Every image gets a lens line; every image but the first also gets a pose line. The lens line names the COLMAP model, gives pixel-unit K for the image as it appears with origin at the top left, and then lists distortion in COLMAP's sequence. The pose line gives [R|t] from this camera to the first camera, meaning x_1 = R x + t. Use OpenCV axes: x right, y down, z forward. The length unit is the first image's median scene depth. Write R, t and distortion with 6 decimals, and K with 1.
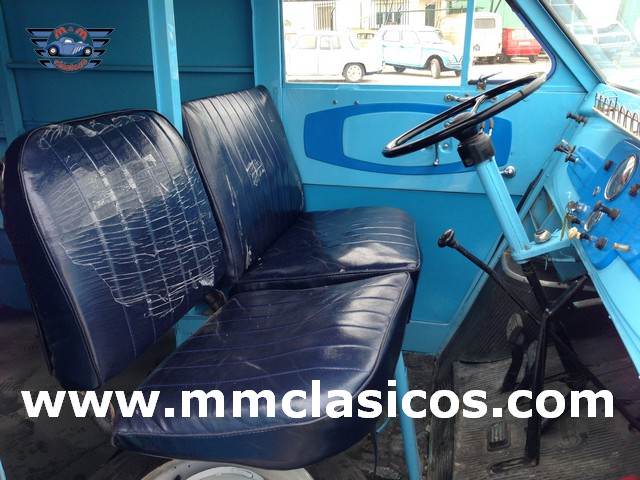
lens RADIAL K [[581.8, 0, 316.4], [0, 581.8, 239.4], [0, 0, 1]] dist [0.129009, -0.226769]
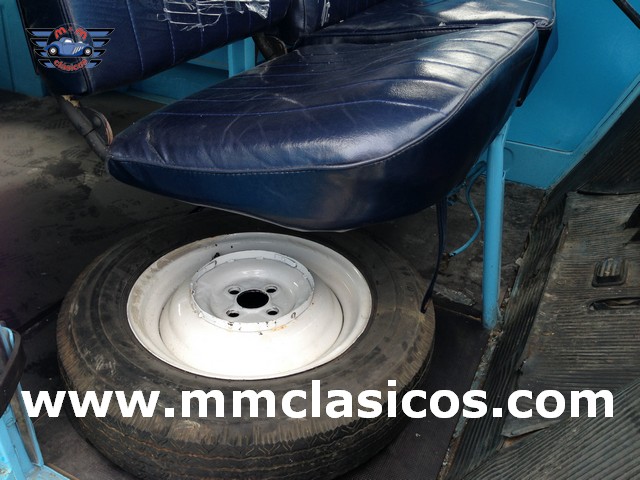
lens RADIAL K [[581.8, 0, 316.4], [0, 581.8, 239.4], [0, 0, 1]] dist [0.129009, -0.226769]
pose [[0.974407, 0.153694, -0.164039, 0.050238], [-0.109999, 0.962413, 0.248315, 0.136895], [0.196038, -0.223916, 0.954689, 0.183974]]
